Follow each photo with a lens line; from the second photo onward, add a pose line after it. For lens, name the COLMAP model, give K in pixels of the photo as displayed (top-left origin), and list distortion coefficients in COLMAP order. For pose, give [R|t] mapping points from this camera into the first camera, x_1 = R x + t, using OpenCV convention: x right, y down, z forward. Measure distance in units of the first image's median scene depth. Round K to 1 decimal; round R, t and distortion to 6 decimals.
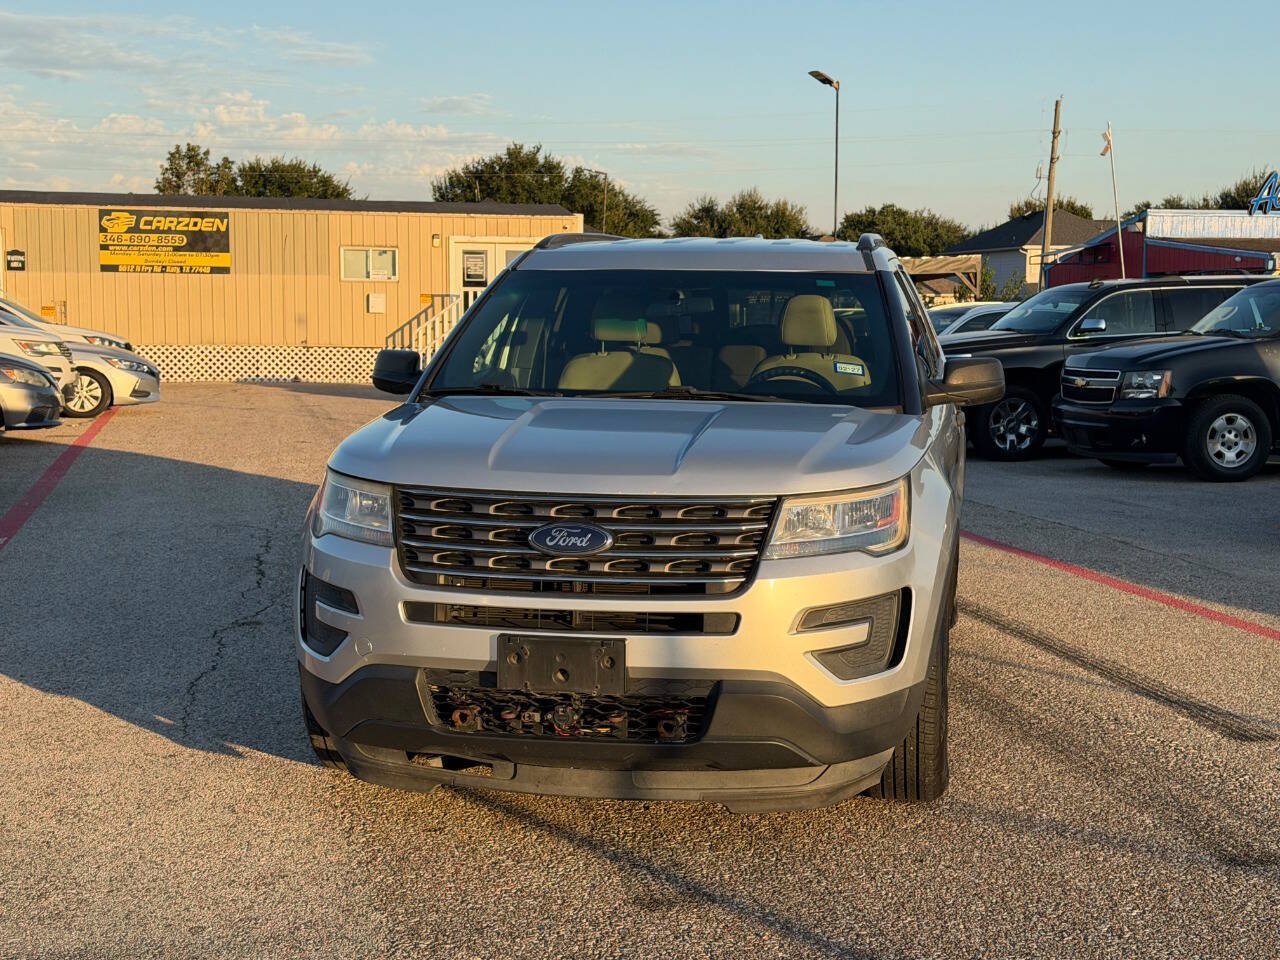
lens RADIAL K [[1814.4, 0, 640.1], [0, 1814.4, 487.7], [0, 0, 1]] dist [0.117433, 0.000000]
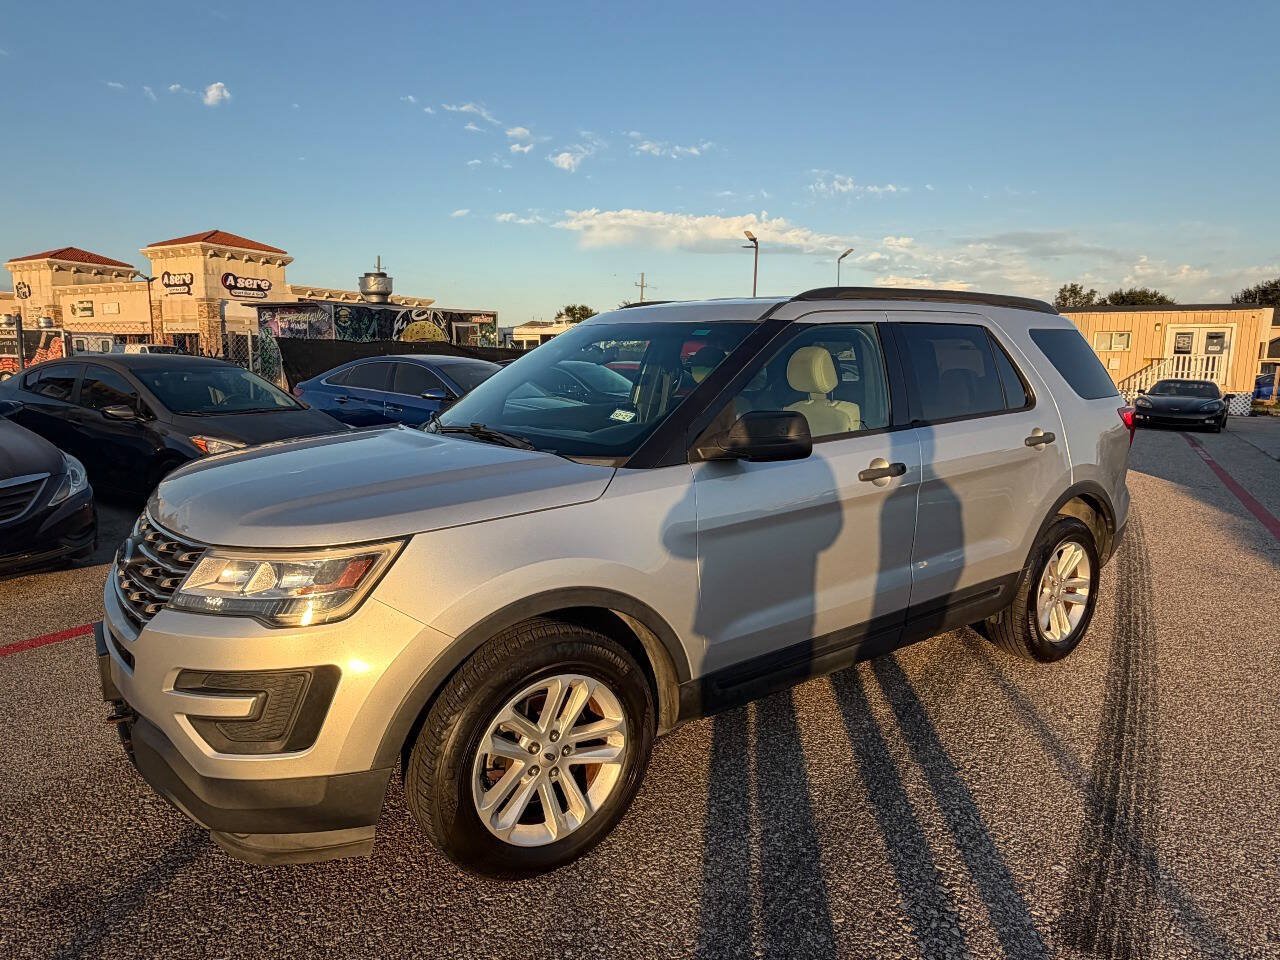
lens RADIAL K [[809.5, 0, 637.7], [0, 809.5, 479.5], [0, 0, 1]] dist [-0.003086, 0.004234]
pose [[0.723820, 0.102104, -0.682393, 0.350263], [-0.074328, 0.994774, 0.070004, -0.050882], [0.685974, 0.000051, 0.727626, 0.554654]]
